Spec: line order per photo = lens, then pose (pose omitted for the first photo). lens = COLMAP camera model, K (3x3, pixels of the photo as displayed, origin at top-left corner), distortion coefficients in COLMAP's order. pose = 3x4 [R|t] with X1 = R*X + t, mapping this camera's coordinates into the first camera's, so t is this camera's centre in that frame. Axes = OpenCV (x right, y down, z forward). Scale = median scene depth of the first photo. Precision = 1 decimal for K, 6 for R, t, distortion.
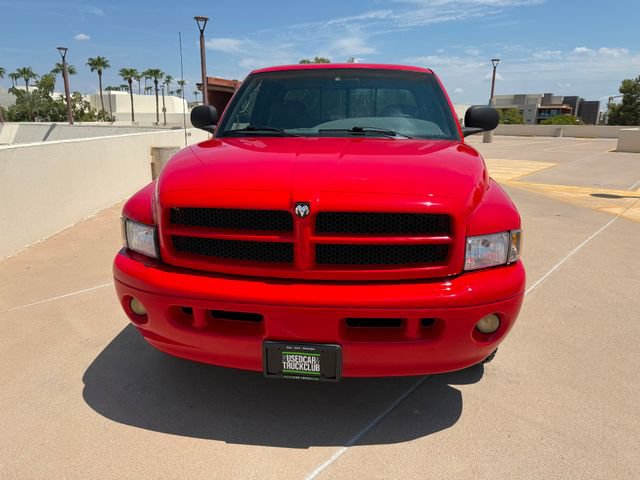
lens RADIAL K [[458.2, 0, 315.8], [0, 458.2, 235.8], [0, 0, 1]] dist [0.017737, -0.025413]
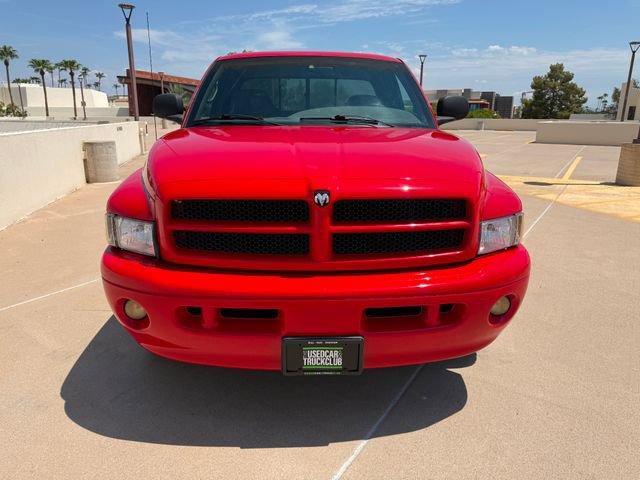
lens RADIAL K [[458.2, 0, 312.5], [0, 458.2, 235.2], [0, 0, 1]] dist [0.017737, -0.025413]
pose [[0.989514, -0.037930, 0.139371, -0.131434], [0.036594, 0.999257, 0.012136, 0.005544], [-0.139728, -0.006909, 0.990166, 0.037977]]
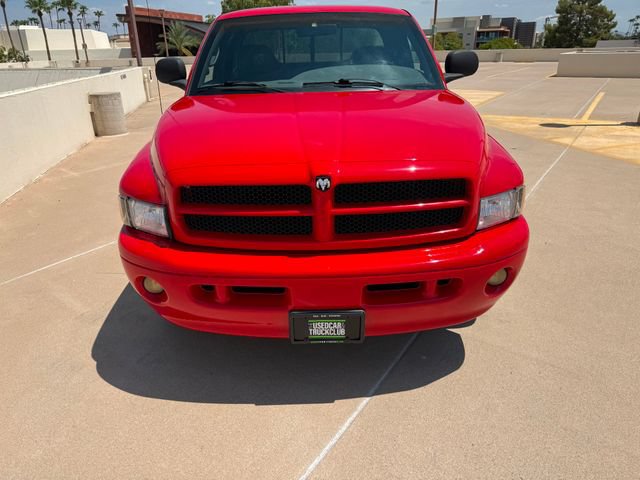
lens RADIAL K [[458.2, 0, 304.3], [0, 458.2, 242.1], [0, 0, 1]] dist [0.017737, -0.025413]
pose [[0.993231, -0.073294, 0.090113, -0.120698], [0.059021, 0.986626, 0.151941, -0.057813], [-0.100044, -0.145594, 0.984273, 0.006800]]
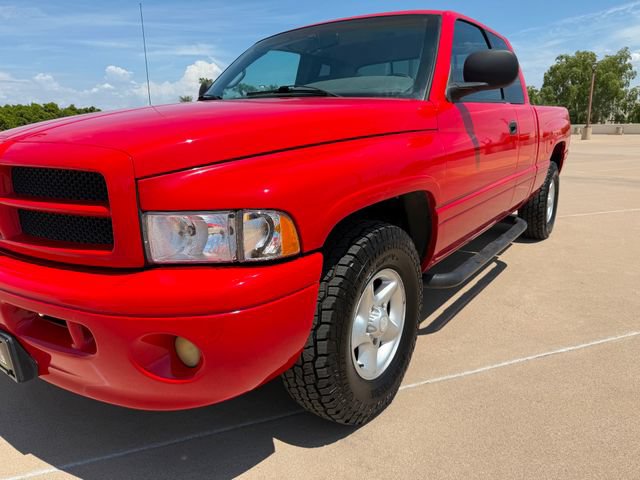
lens RADIAL K [[458.2, 0, 323.6], [0, 458.2, 224.4], [0, 0, 1]] dist [0.017737, -0.025413]
pose [[0.868417, 0.074681, -0.490177, 0.648876], [-0.094790, 0.995364, -0.016285, 0.005846], [0.486689, 0.060606, 0.871471, 0.397191]]
